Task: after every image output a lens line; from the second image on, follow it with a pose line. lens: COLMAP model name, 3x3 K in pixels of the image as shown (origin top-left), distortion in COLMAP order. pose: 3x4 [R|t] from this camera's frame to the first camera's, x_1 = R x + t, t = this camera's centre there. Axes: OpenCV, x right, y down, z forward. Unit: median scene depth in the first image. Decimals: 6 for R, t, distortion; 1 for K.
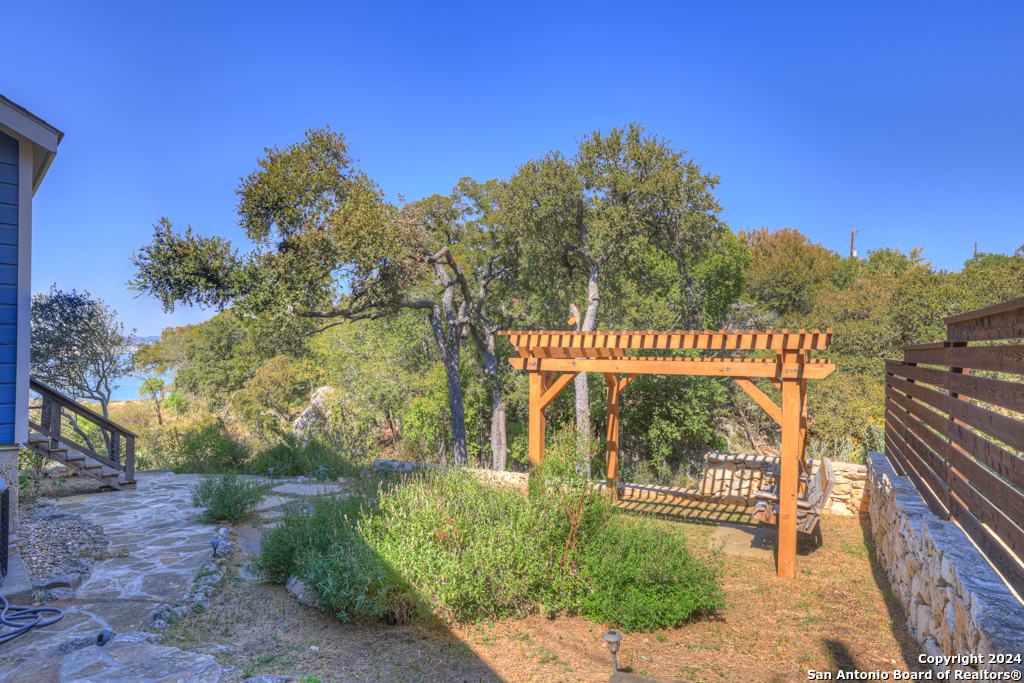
lens RADIAL K [[564.8, 0, 504.2], [0, 564.8, 341.0], [0, 0, 1]] dist [-0.011124, 0.001815]
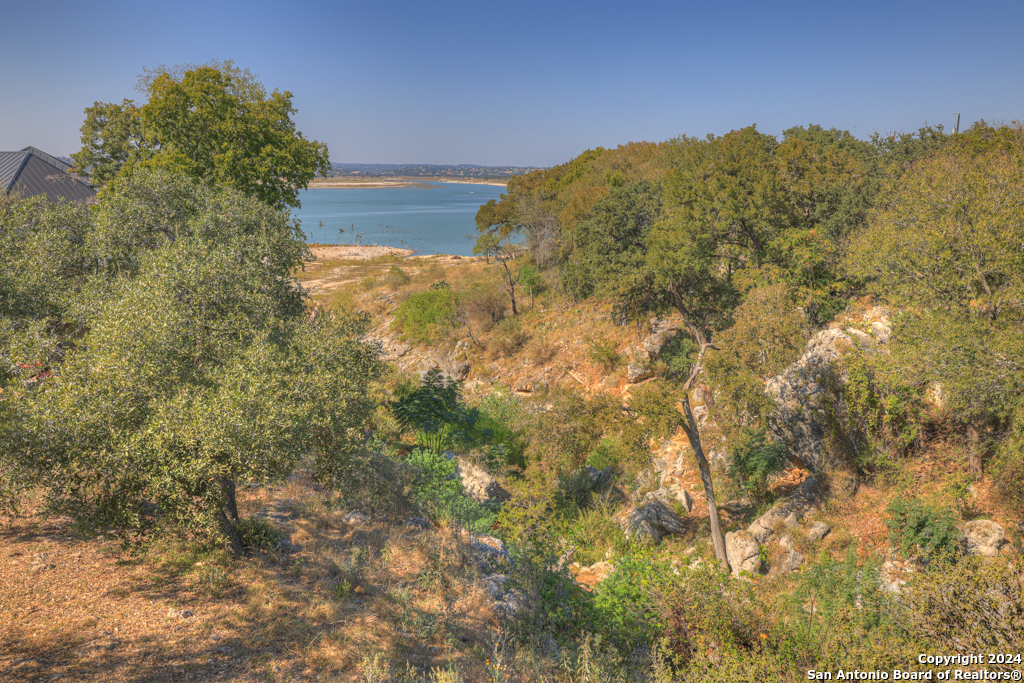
lens RADIAL K [[770.8, 0, 508.3], [0, 770.8, 342.3], [0, 0, 1]] dist [0.015424, 0.030235]
pose [[0.877046, 0.108124, -0.468080, -0.409532], [-0.004335, 0.976085, 0.217347, -0.131795], [0.480386, -0.188595, 0.856540, 0.292560]]
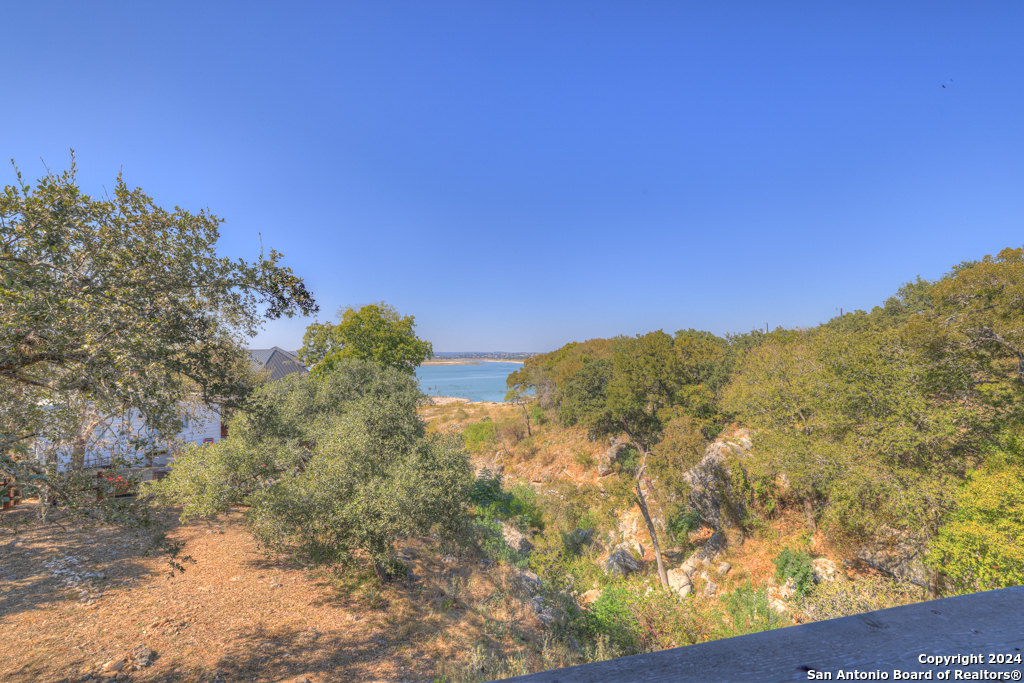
lens RADIAL K [[438.0, 0, 507.0], [0, 438.0, 344.2], [0, 0, 1]] dist [-0.045772, 0.015477]
pose [[0.860147, -0.018940, -0.509695, -0.425554], [0.007831, 0.999683, -0.023933, -0.133572], [0.509987, 0.016595, 0.860022, 0.270455]]
